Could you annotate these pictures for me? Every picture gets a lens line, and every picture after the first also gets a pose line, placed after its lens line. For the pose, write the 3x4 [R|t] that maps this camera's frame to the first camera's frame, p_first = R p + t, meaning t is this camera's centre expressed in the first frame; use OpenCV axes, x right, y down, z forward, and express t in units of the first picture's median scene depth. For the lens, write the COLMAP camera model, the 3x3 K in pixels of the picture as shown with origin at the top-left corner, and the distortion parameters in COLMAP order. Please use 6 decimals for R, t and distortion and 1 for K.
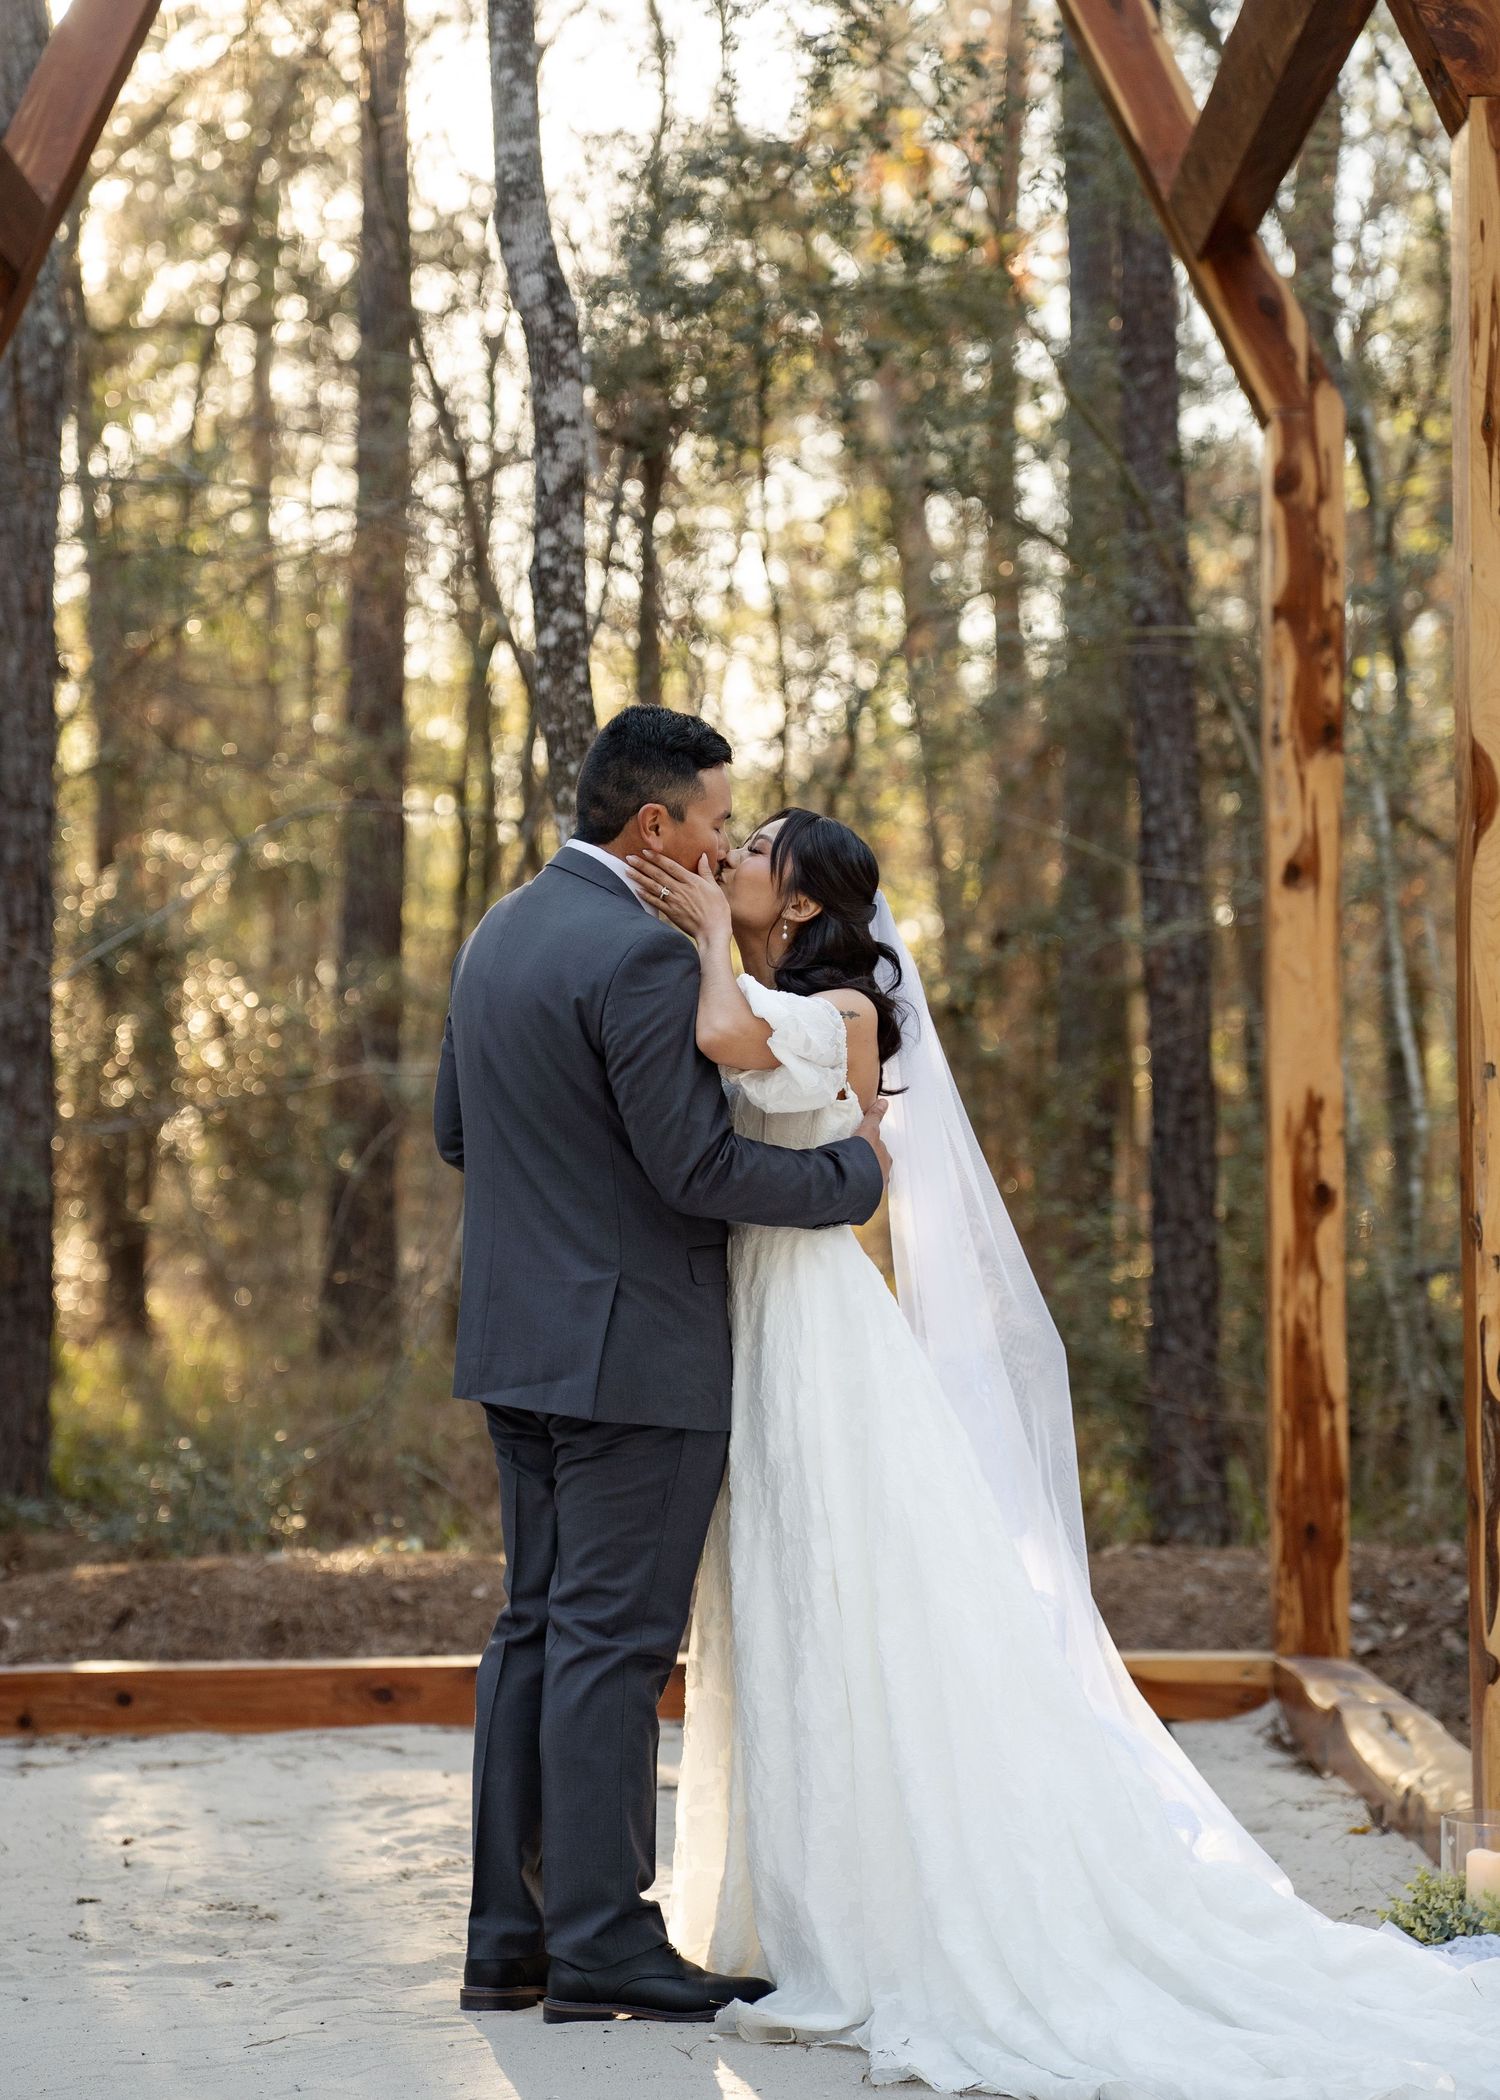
lens RADIAL K [[4510.4, 0, 750.0], [0, 4510.4, 1050.0], [0, 0, 1]] dist [0.015097, -0.145354]
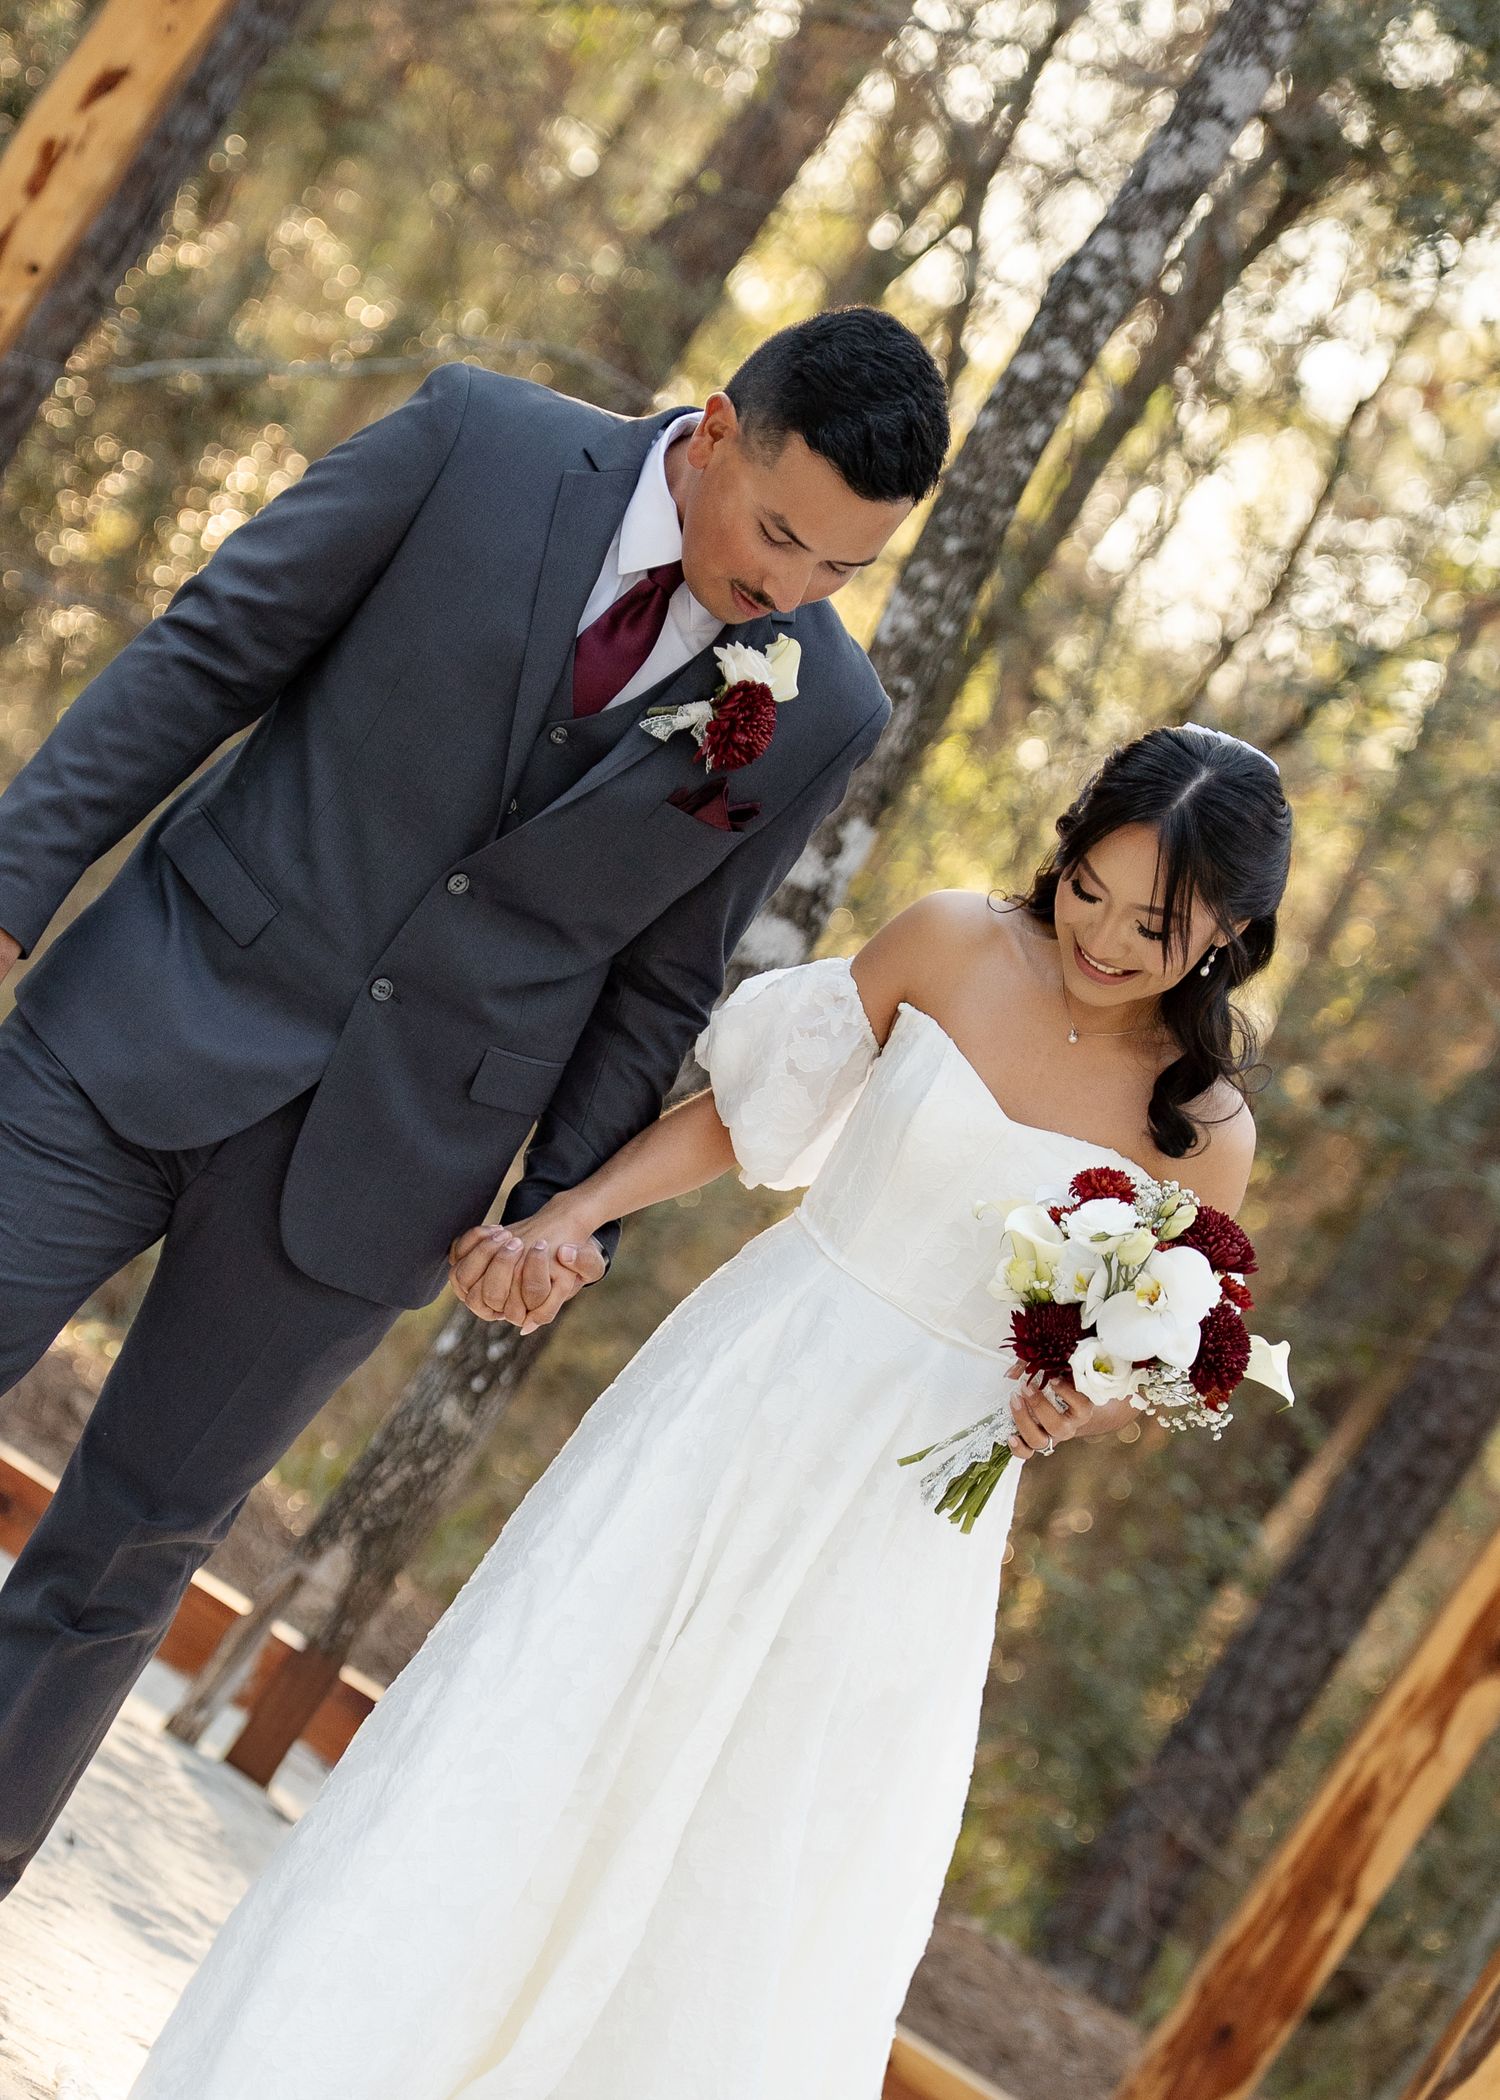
lens RADIAL K [[4510.4, 0, 750.0], [0, 4510.4, 1050.0], [0, 0, 1]] dist [0.015097, -0.145354]
pose [[0.829214, 0.556895, -0.047657, 0.011628], [-0.555362, 0.830539, 0.042166, -0.009526], [0.063063, -0.008498, 0.997973, 0.304402]]
